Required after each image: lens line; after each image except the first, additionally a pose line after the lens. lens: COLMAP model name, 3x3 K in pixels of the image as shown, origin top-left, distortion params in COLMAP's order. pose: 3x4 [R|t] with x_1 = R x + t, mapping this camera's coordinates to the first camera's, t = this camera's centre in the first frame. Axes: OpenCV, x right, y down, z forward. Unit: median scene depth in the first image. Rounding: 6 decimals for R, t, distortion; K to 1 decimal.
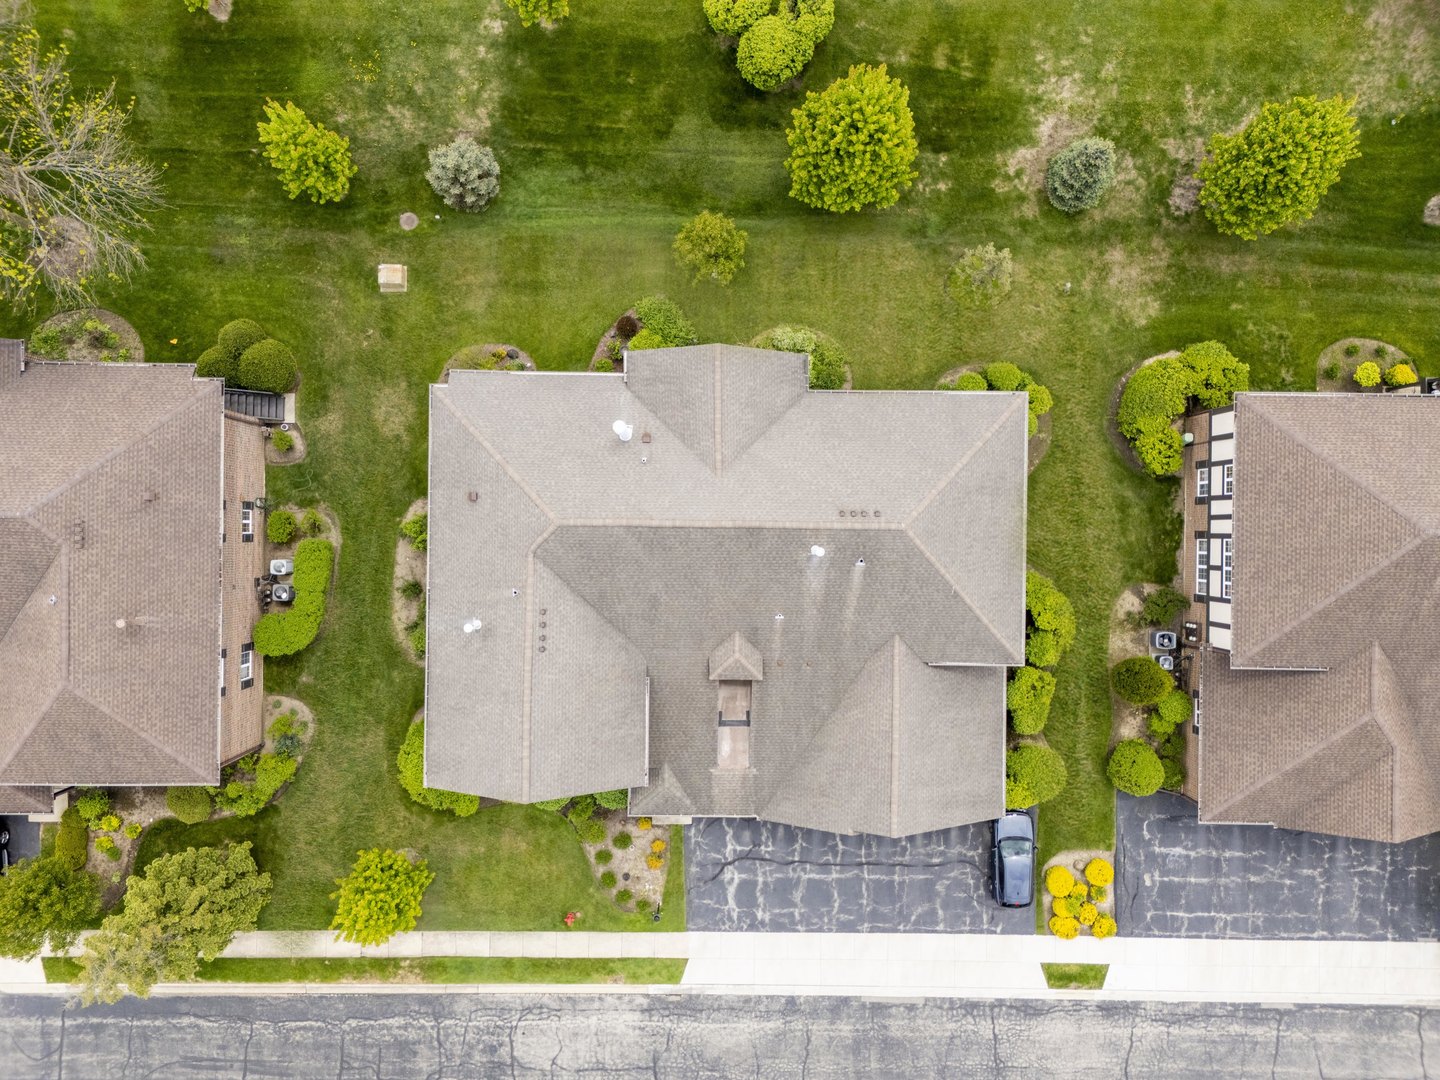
lens RADIAL K [[1049.4, 0, 726.0], [0, 1049.4, 543.2], [0, 0, 1]] dist [0.078037, -0.084104]
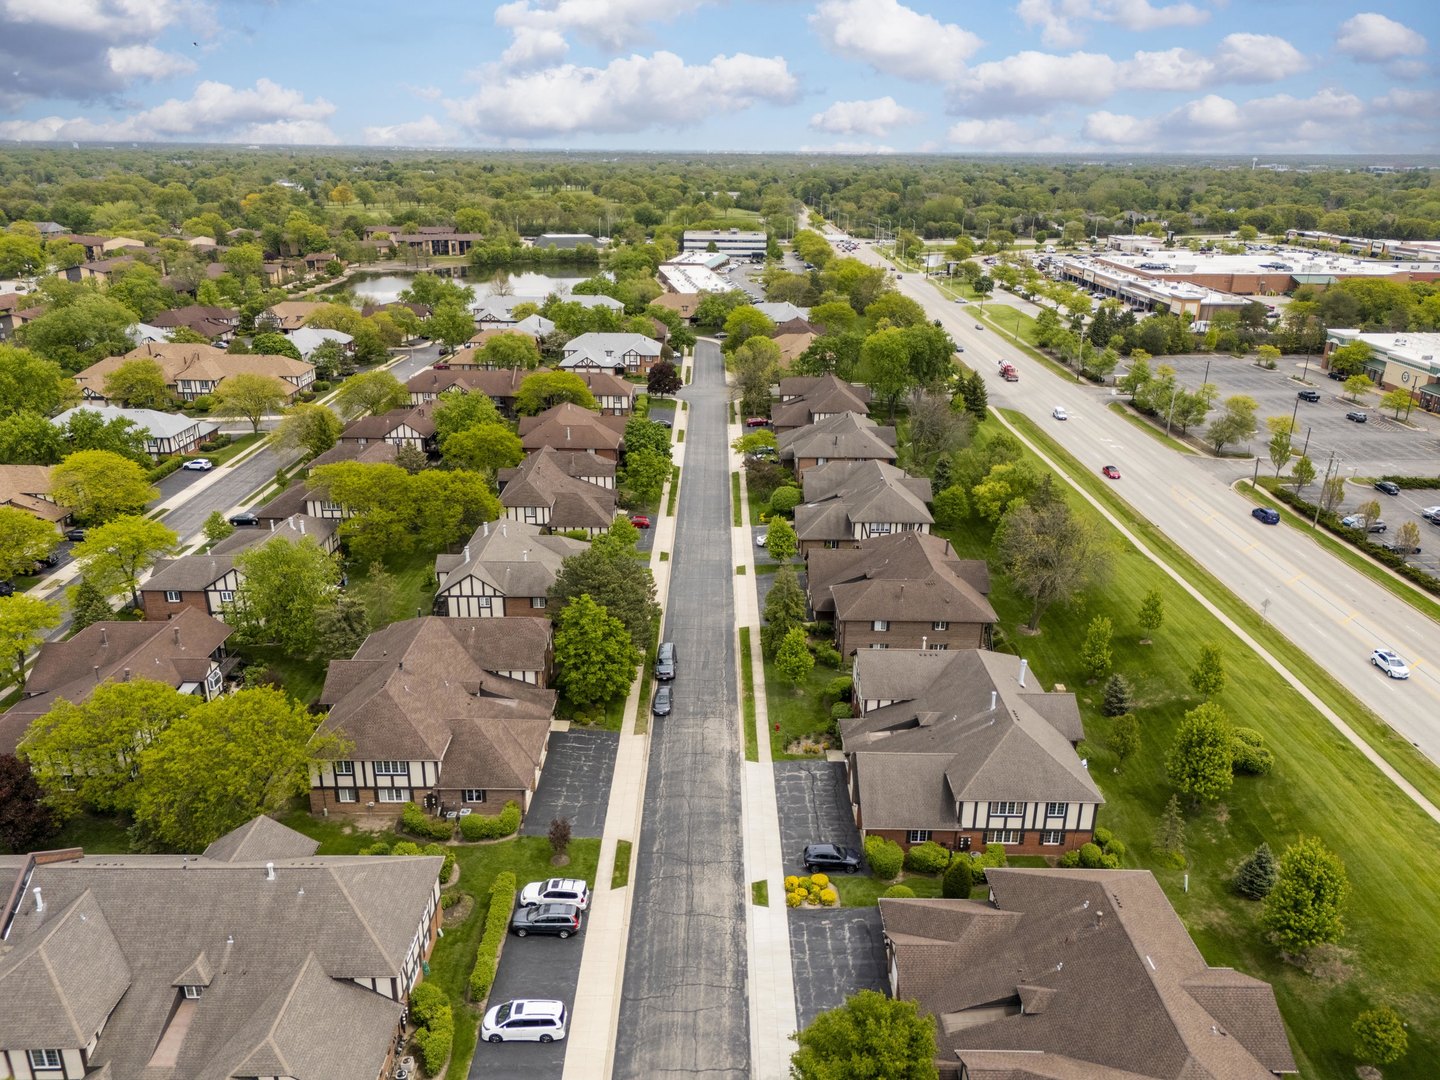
lens RADIAL K [[1049.4, 0, 726.0], [0, 1049.4, 543.2], [0, 0, 1]] dist [0.078037, -0.084104]
pose [[0.021429, 0.331433, -0.943235, 1.659564], [-0.999595, -0.010570, -0.026424, 0.507745], [-0.018728, 0.943420, 0.331072, -0.021358]]
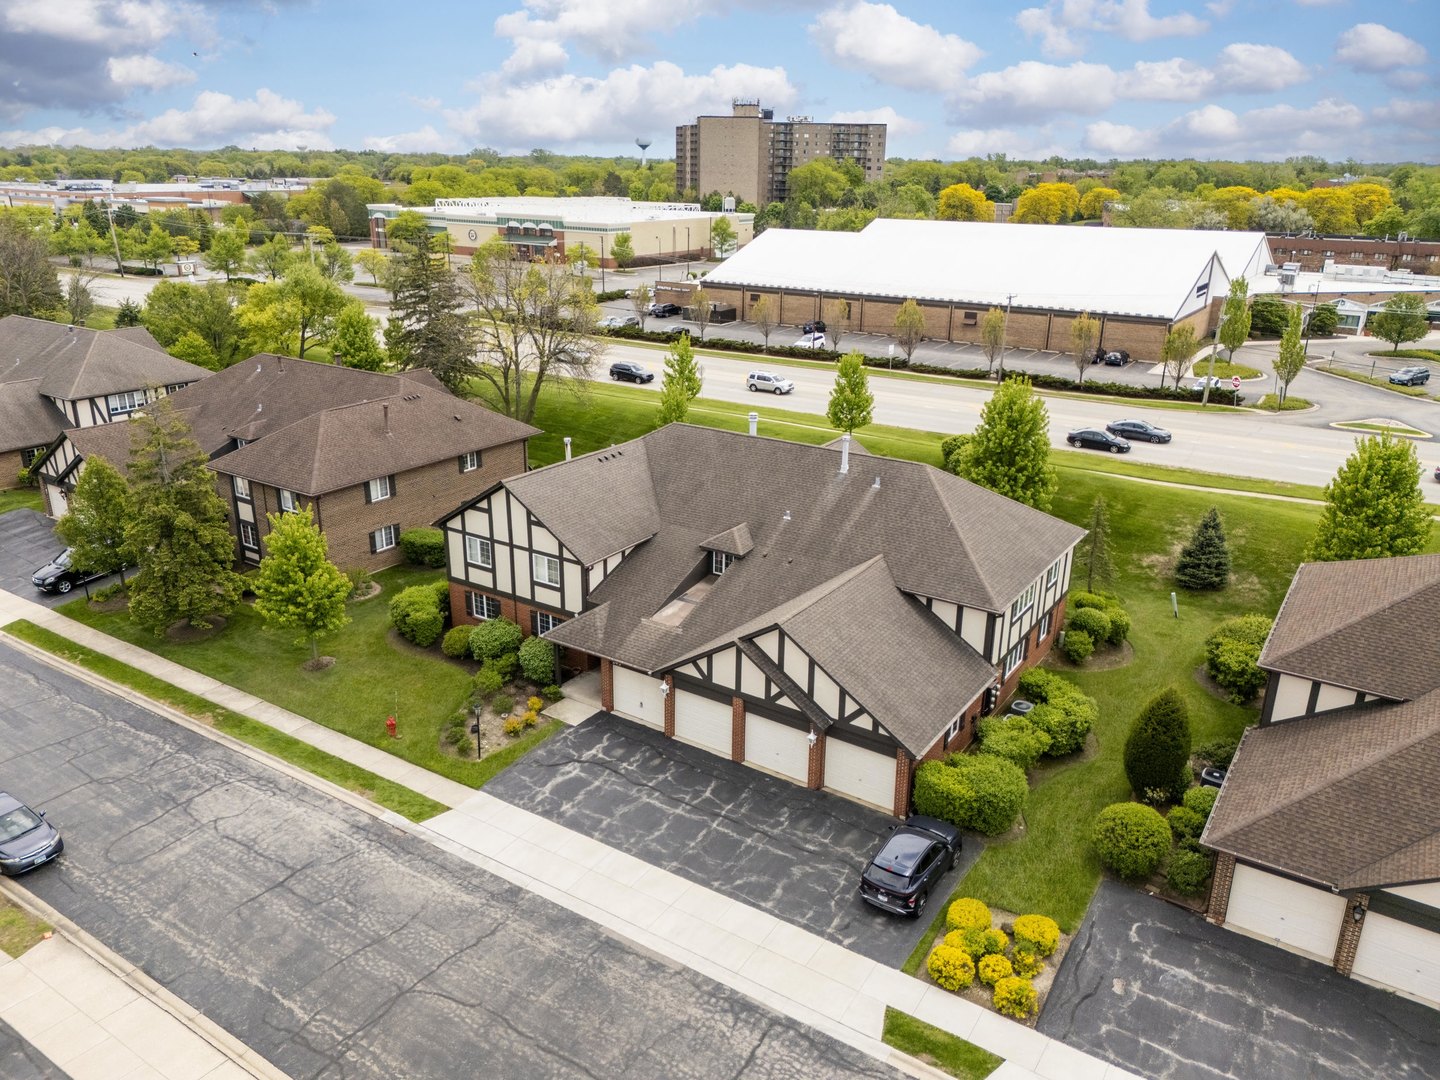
lens RADIAL K [[1049.4, 0, 726.0], [0, 1049.4, 543.2], [0, 0, 1]] dist [0.078037, -0.084104]
pose [[0.841783, 0.172399, -0.511547, 0.472566], [-0.539788, 0.278507, -0.794394, 0.825766], [0.005517, 0.944835, 0.327501, 0.583606]]
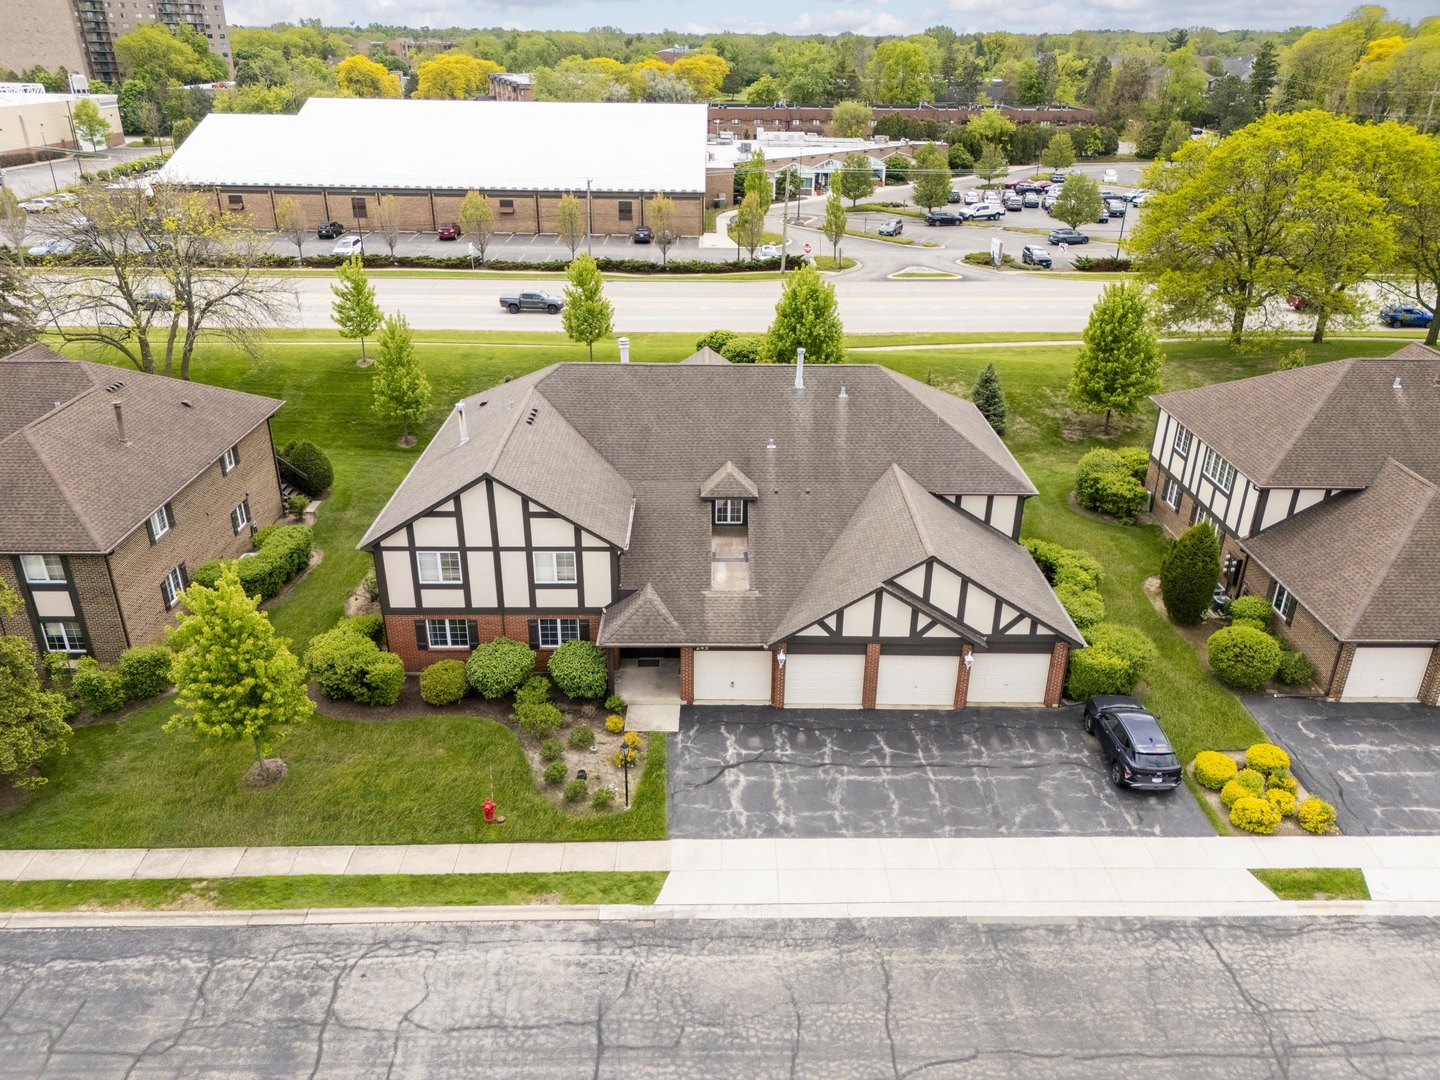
lens RADIAL K [[1045.8, 0, 724.1], [0, 1045.8, 540.7], [0, 0, 1]] dist [0.077954, -0.079185]
pose [[0.999653, -0.021262, 0.015567, -0.009264], [0.023184, 0.428809, -0.903098, 0.860341], [0.012526, 0.903145, 0.429153, 0.567721]]
